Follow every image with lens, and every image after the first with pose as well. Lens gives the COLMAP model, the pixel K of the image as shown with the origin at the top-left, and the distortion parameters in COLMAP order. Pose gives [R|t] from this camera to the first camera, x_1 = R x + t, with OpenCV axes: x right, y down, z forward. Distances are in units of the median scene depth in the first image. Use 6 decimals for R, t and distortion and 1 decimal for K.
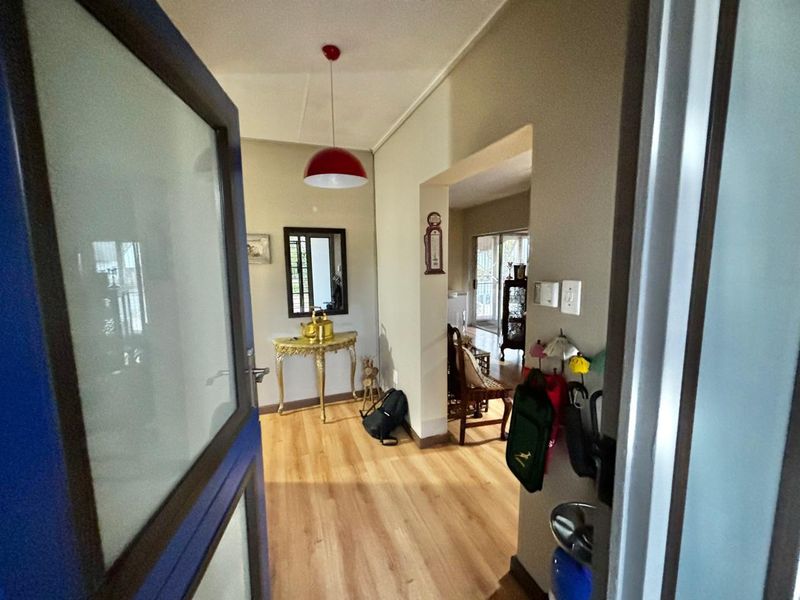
lens RADIAL K [[321.3, 0, 400.3], [0, 321.3, 299.8], [0, 0, 1]] dist [-0.002672, 0.000193]
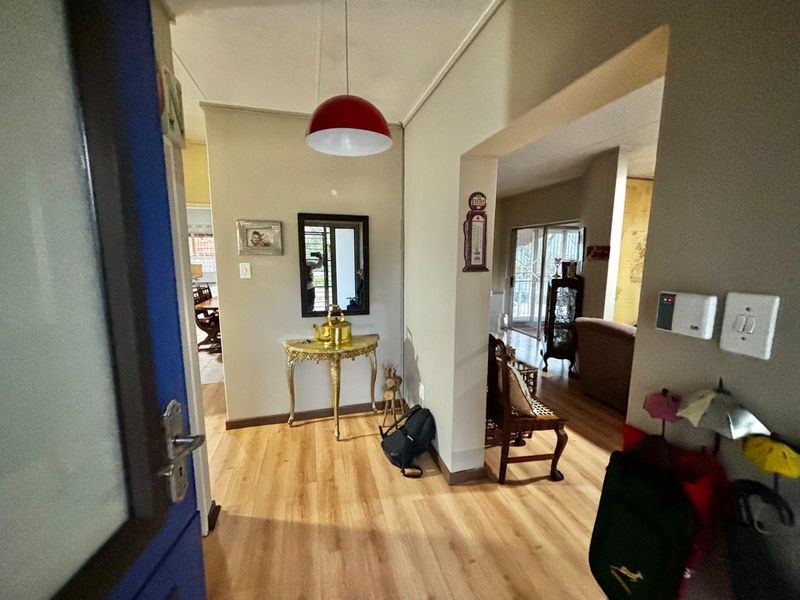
lens RADIAL K [[321.3, 0, 399.3], [0, 321.3, 299.3], [0, 0, 1]] dist [-0.002672, 0.000193]
pose [[0.995562, 0.030115, -0.089159, -0.006649], [-0.028541, 0.999414, 0.018873, -0.020213], [0.089675, -0.016245, 0.995839, 0.182453]]
